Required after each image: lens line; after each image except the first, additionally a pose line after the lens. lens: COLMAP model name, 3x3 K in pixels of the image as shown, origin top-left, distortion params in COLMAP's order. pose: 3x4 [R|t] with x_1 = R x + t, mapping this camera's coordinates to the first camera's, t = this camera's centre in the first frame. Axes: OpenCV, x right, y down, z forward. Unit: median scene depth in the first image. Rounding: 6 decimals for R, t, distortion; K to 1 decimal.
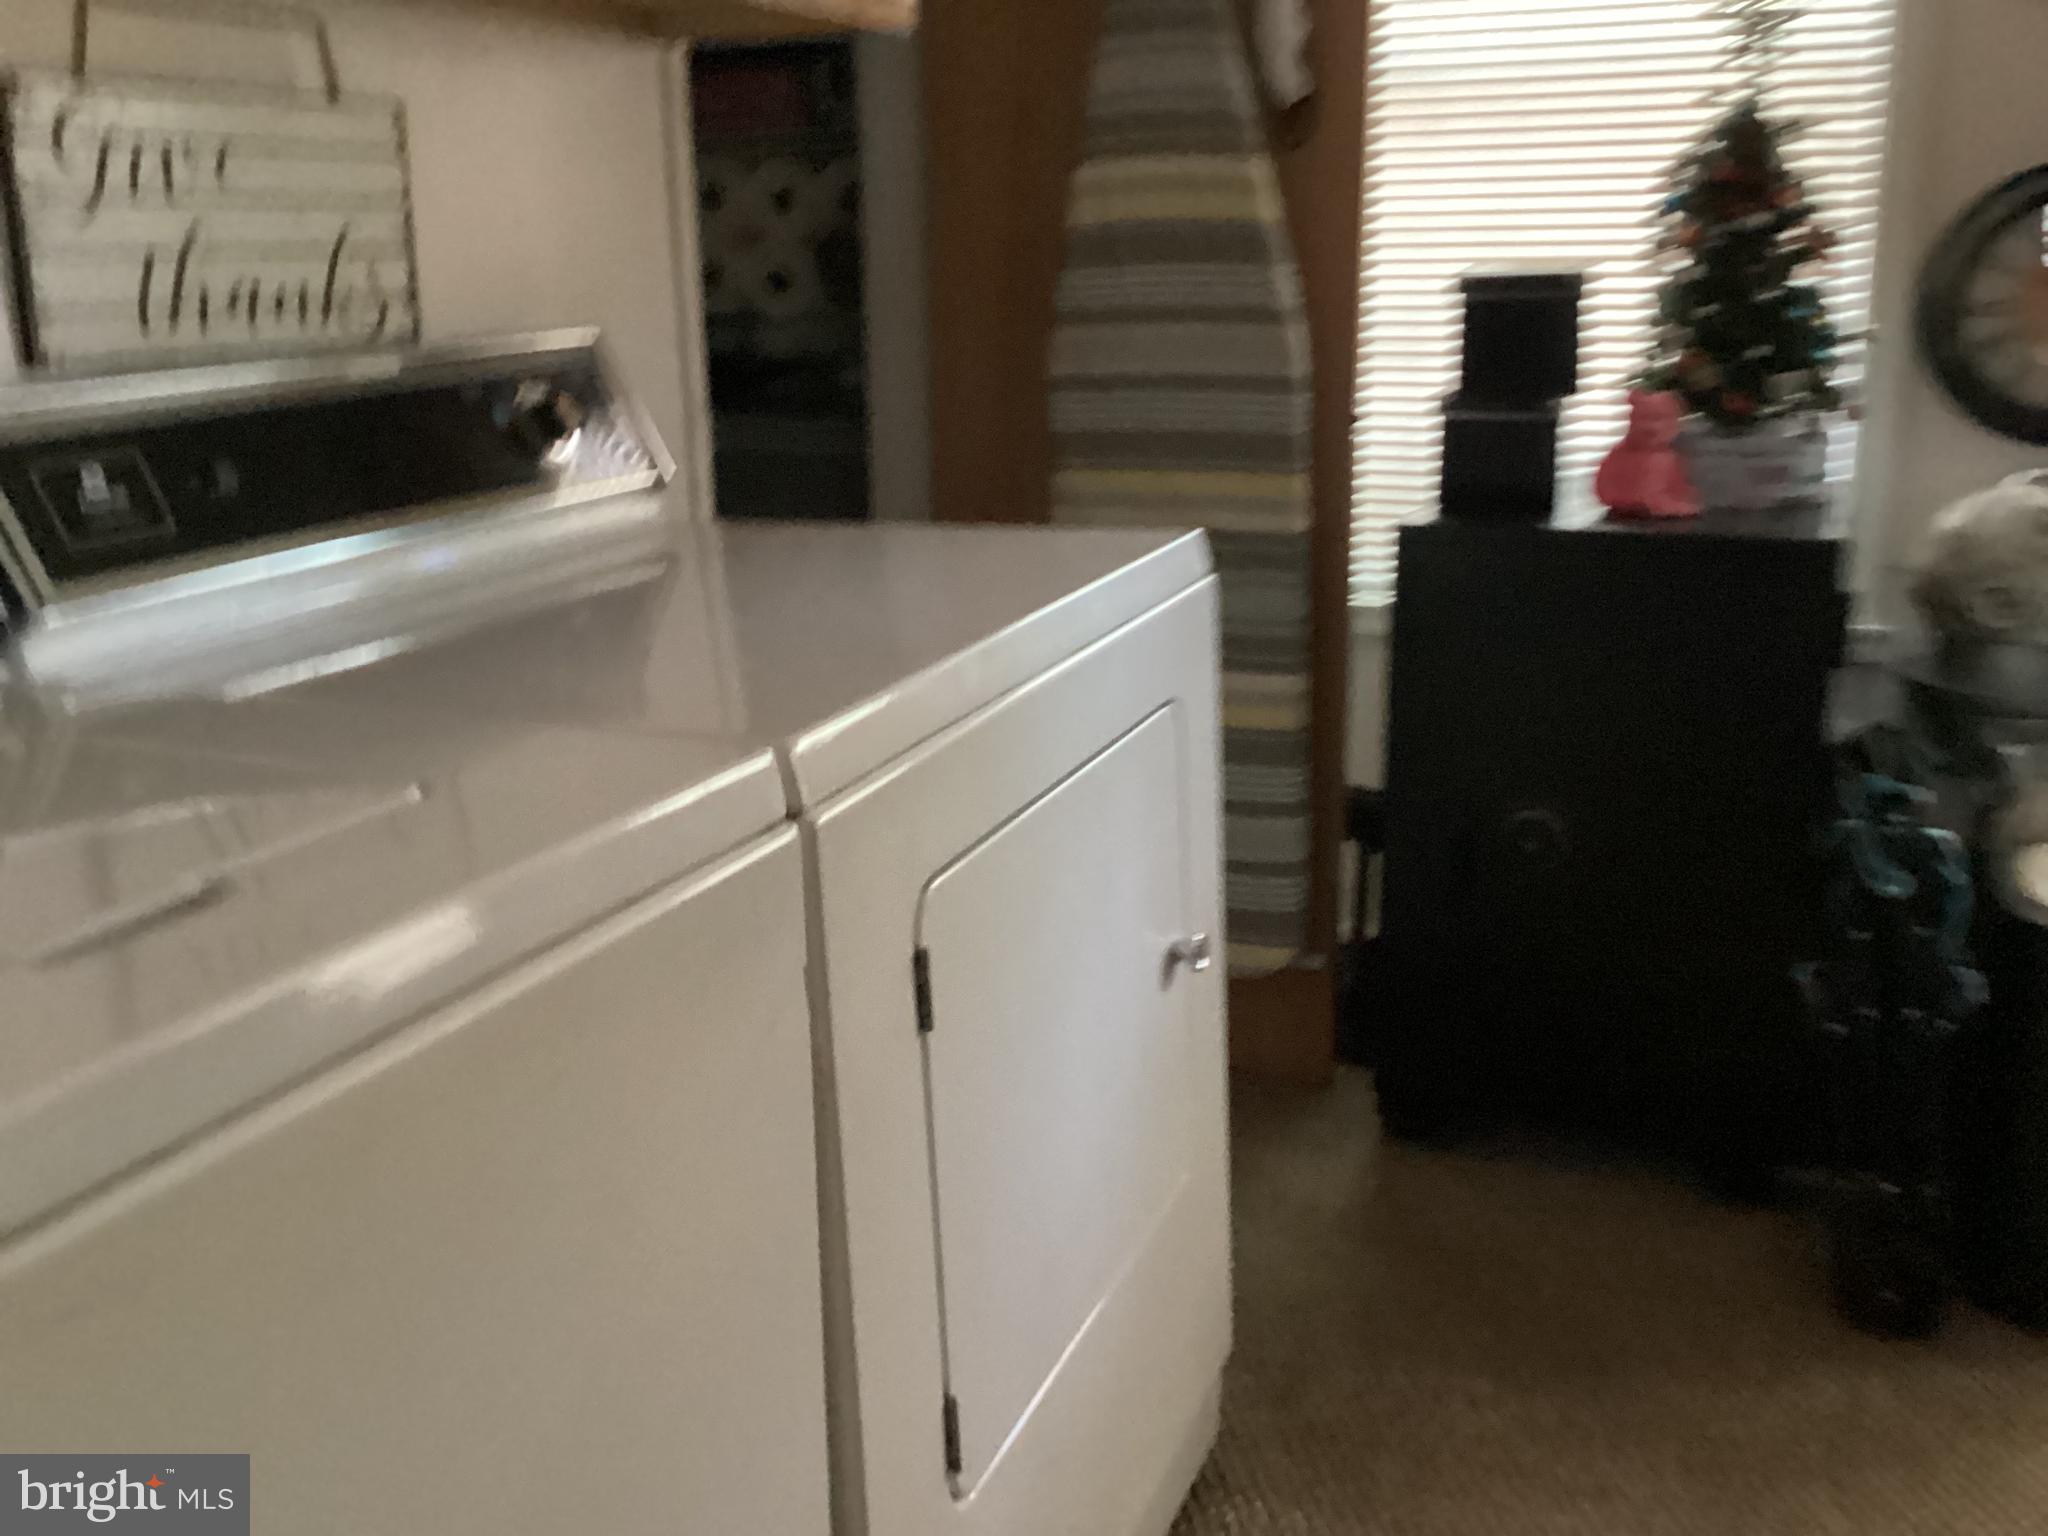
lens RADIAL K [[1846.5, 0, 1033.4], [0, 1846.5, 752.1], [0, 0, 1]] dist [0.097226, -0.177677]
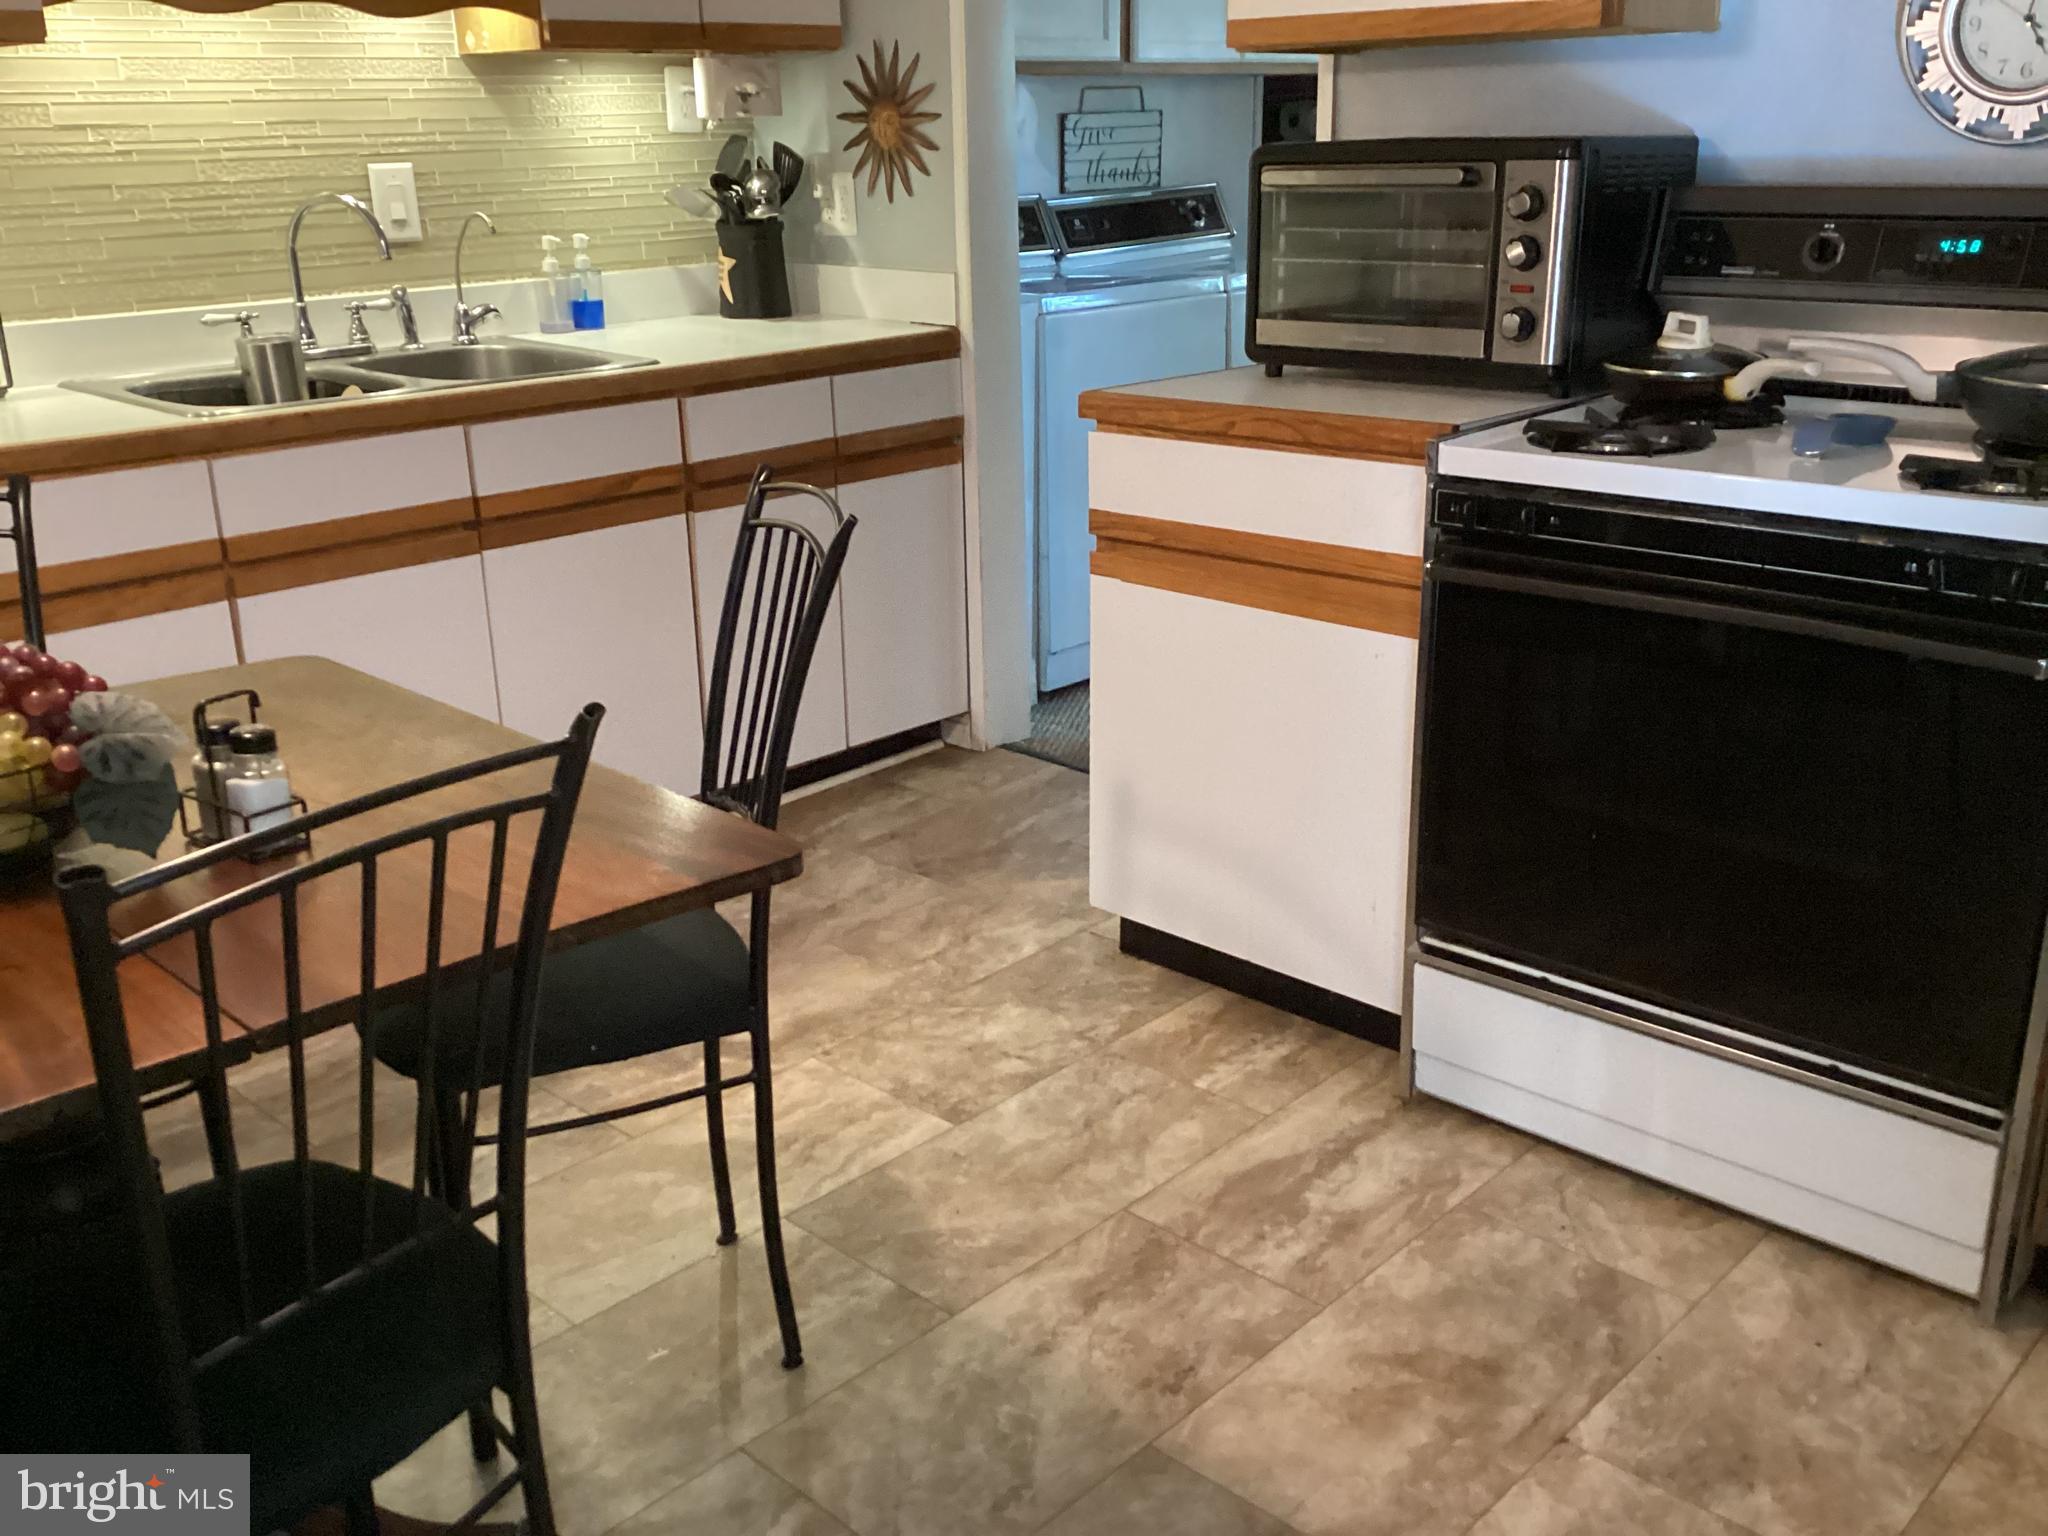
lens RADIAL K [[1846.5, 0, 1023.7], [0, 1846.5, 775.4], [0, 0, 1]] dist [0.097226, -0.177677]
pose [[0.923567, 0.119022, -0.364496, 0.664183], [-0.088358, 0.991082, 0.099744, 0.433943], [0.373118, -0.059914, 0.925847, -1.889656]]
